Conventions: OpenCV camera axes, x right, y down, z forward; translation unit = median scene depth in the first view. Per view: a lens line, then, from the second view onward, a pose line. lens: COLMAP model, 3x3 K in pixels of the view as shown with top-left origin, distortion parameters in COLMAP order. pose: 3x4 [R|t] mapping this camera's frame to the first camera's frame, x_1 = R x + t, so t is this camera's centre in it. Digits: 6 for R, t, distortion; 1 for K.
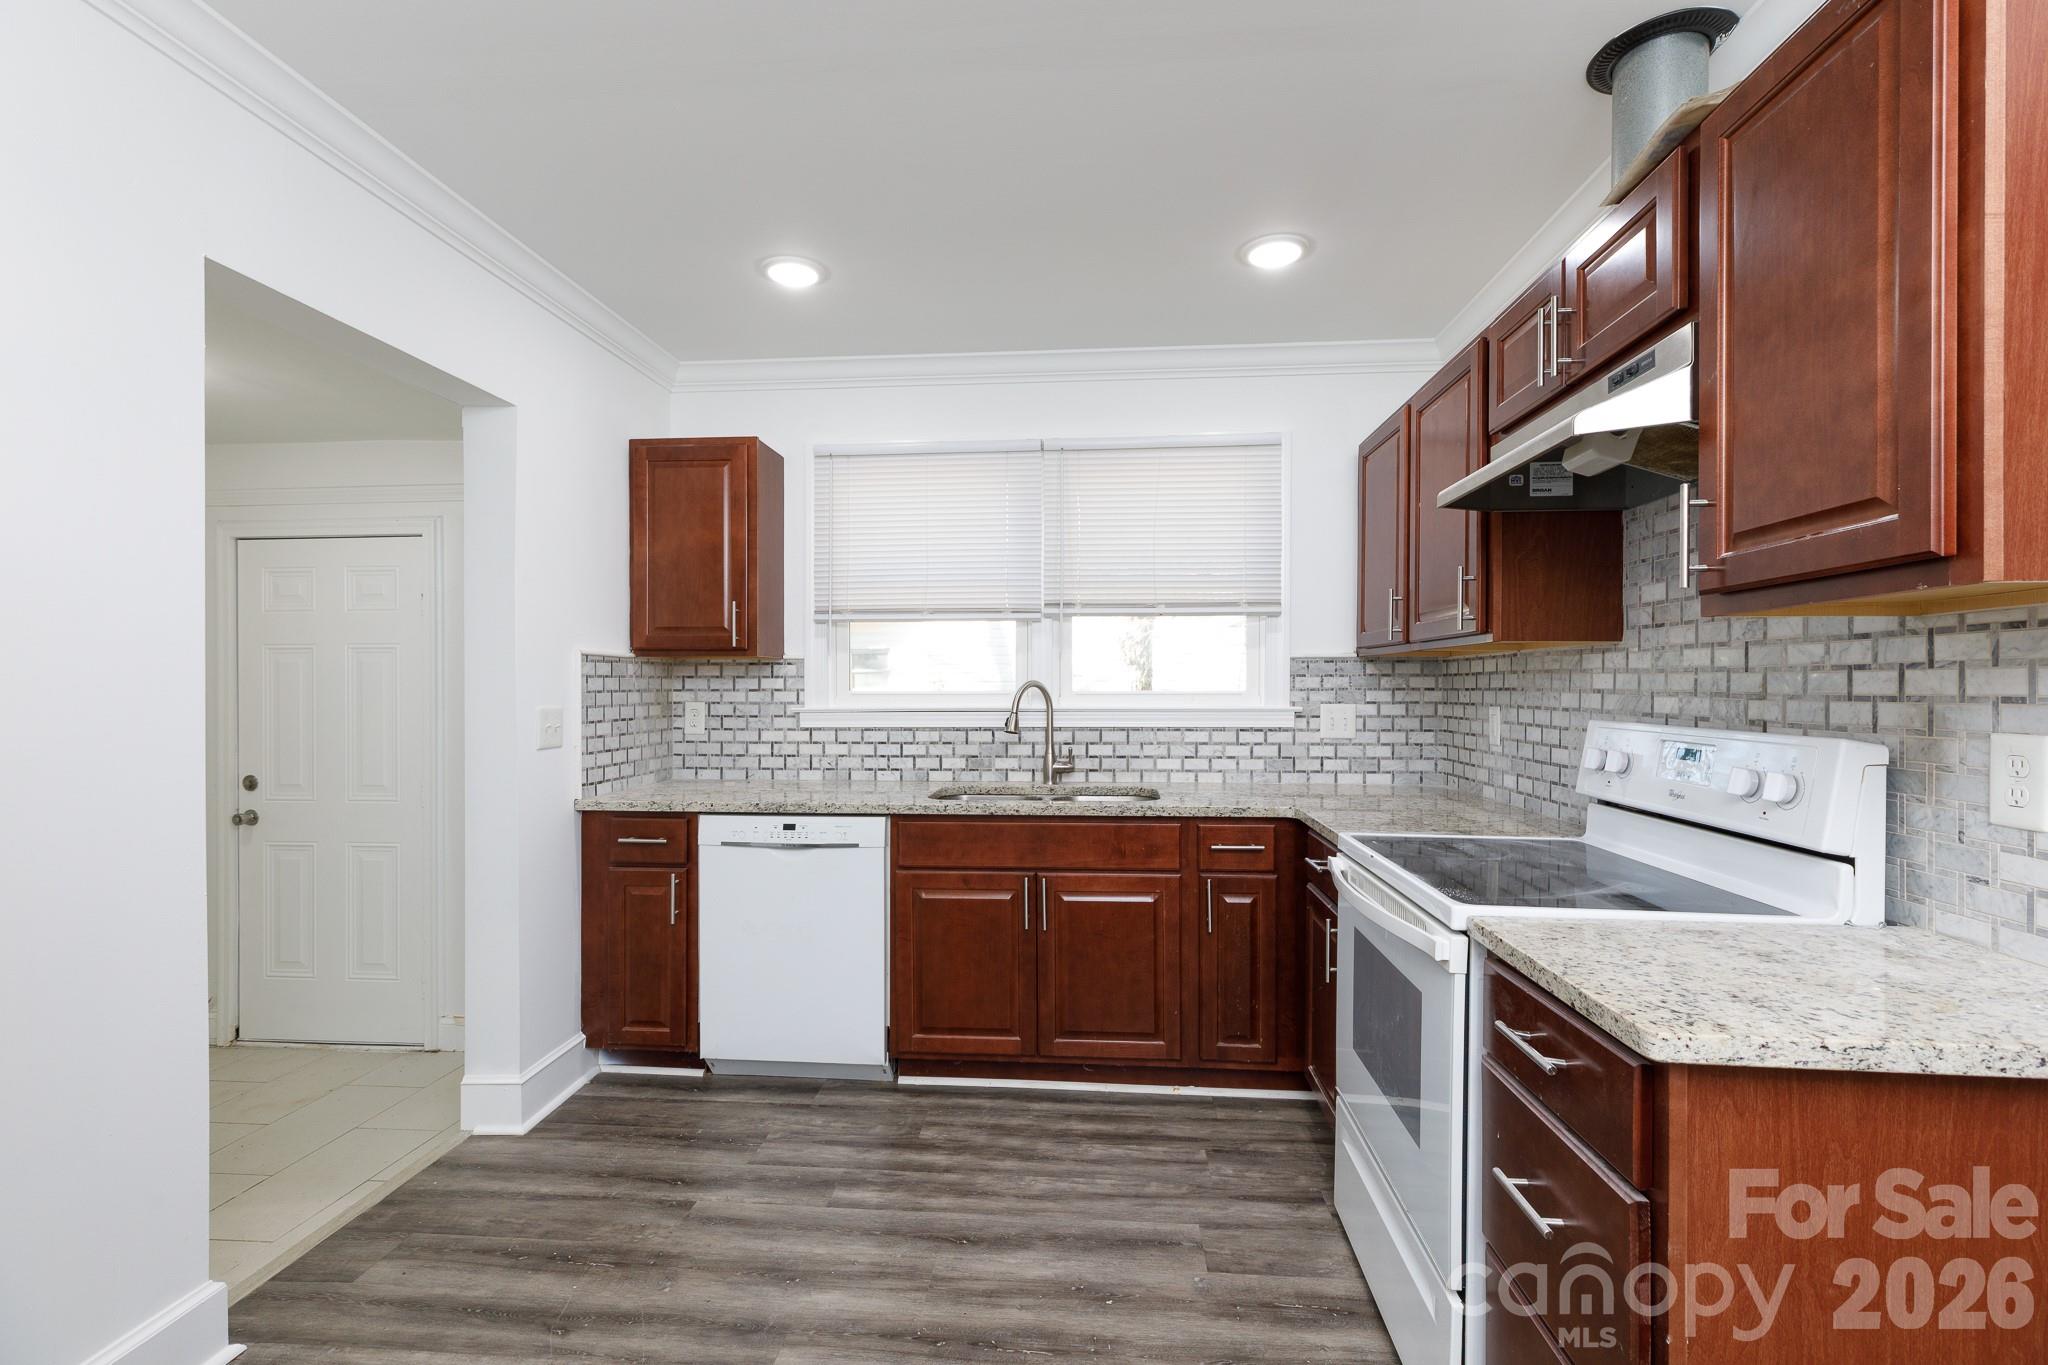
lens RADIAL K [[922.7, 0, 1024.7], [0, 922.7, 692.2], [0, 0, 1]] dist [0.004110, -0.000237]
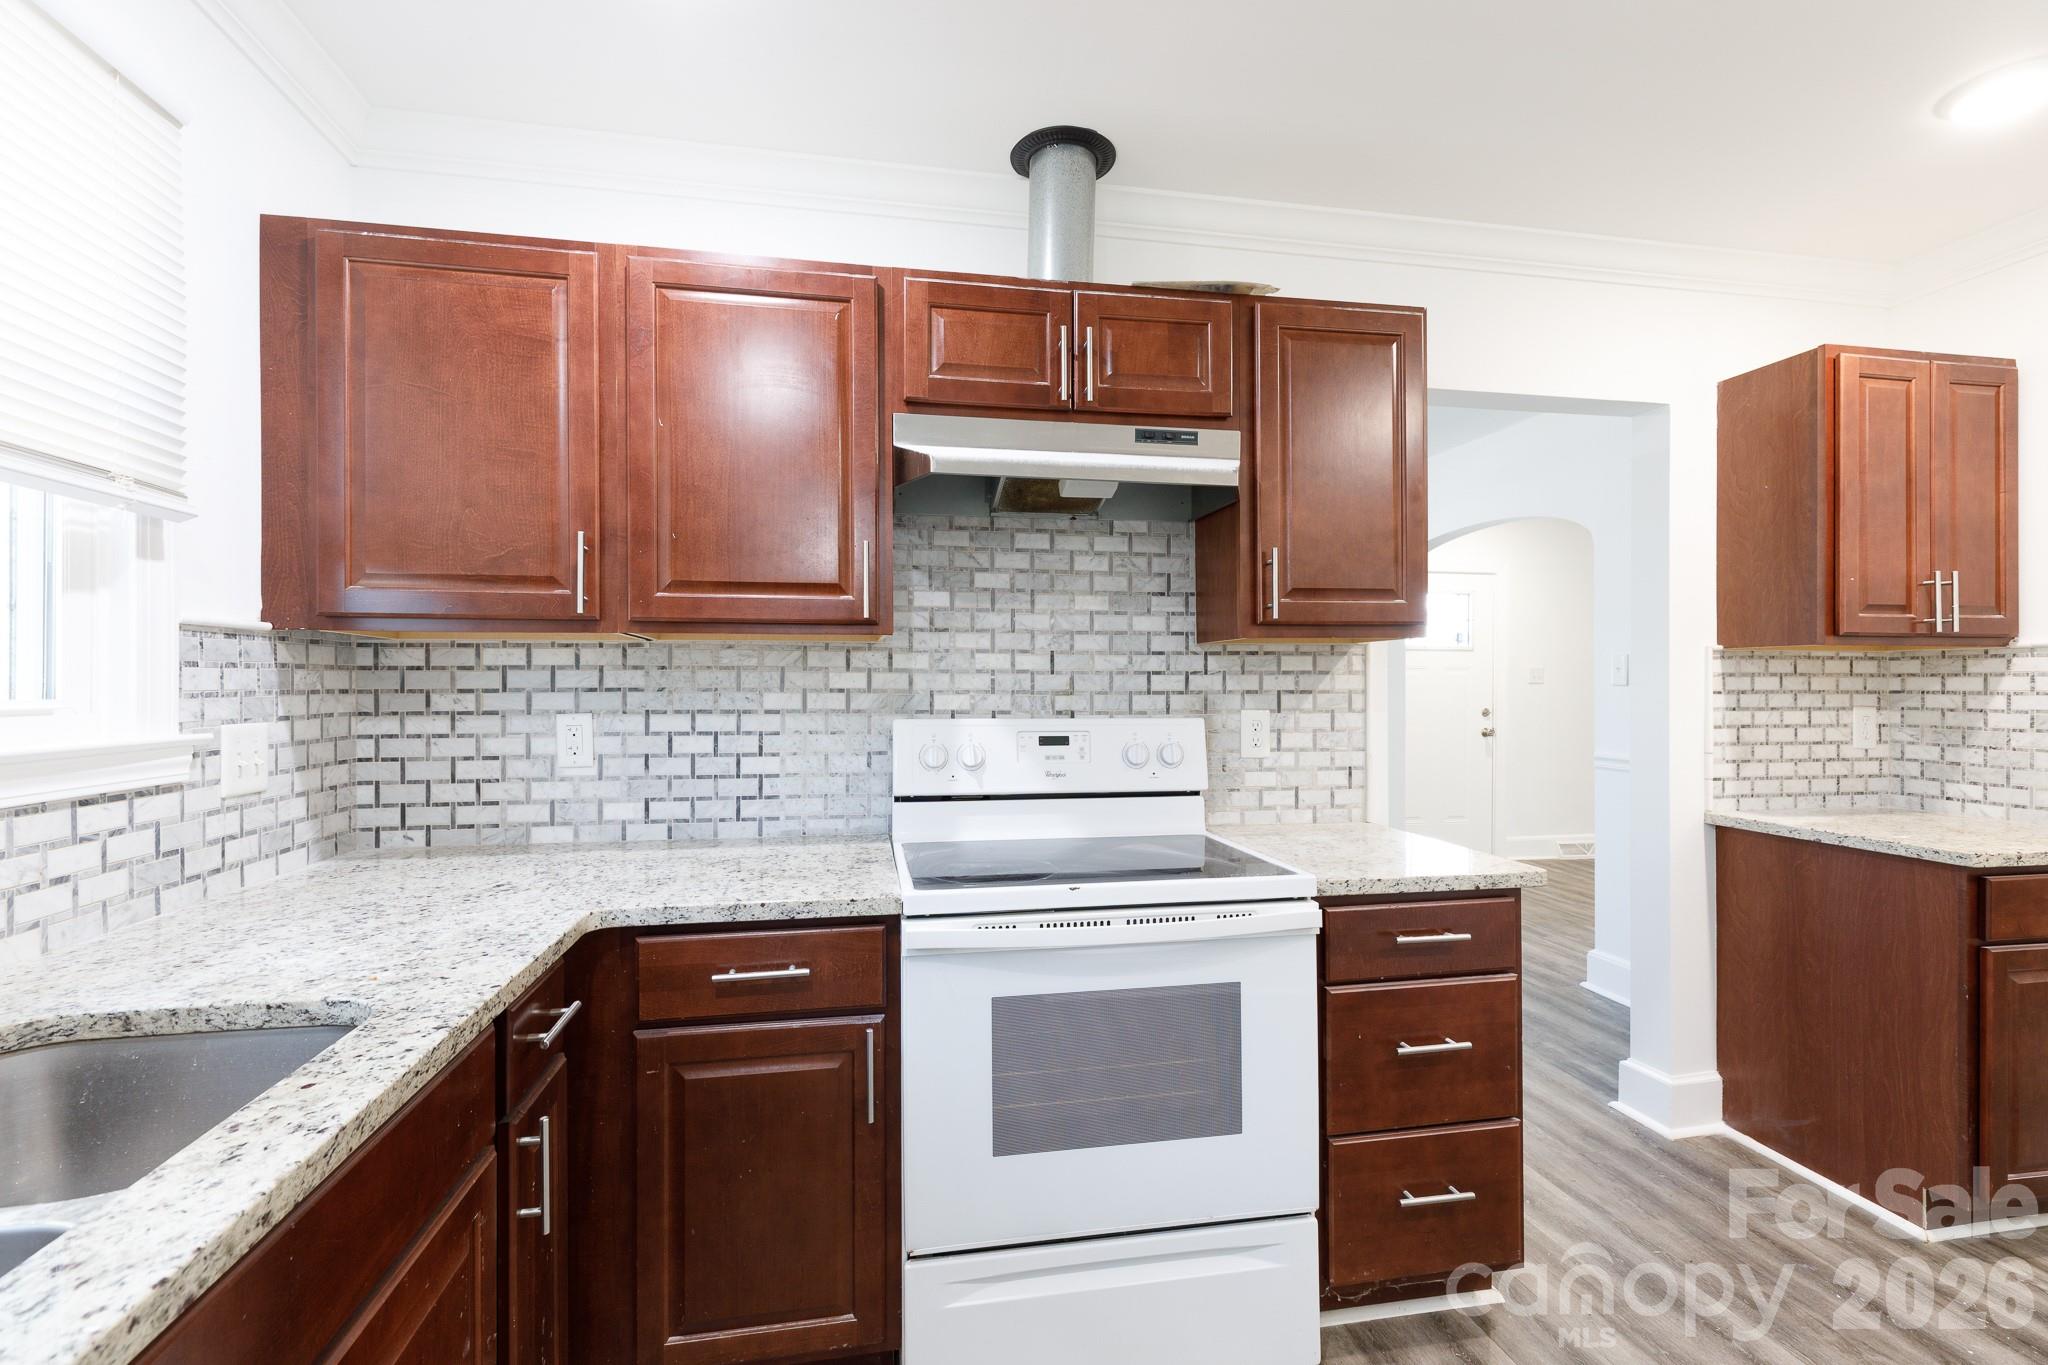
lens RADIAL K [[922.7, 0, 1032.6], [0, 922.7, 684.3], [0, 0, 1]] dist [0.004110, -0.000237]
pose [[-0.270626, -0.004664, 0.962673, -0.300634], [0.006060, 0.999960, 0.006548, -0.010498], [-0.962666, 0.007606, -0.270587, 0.897395]]
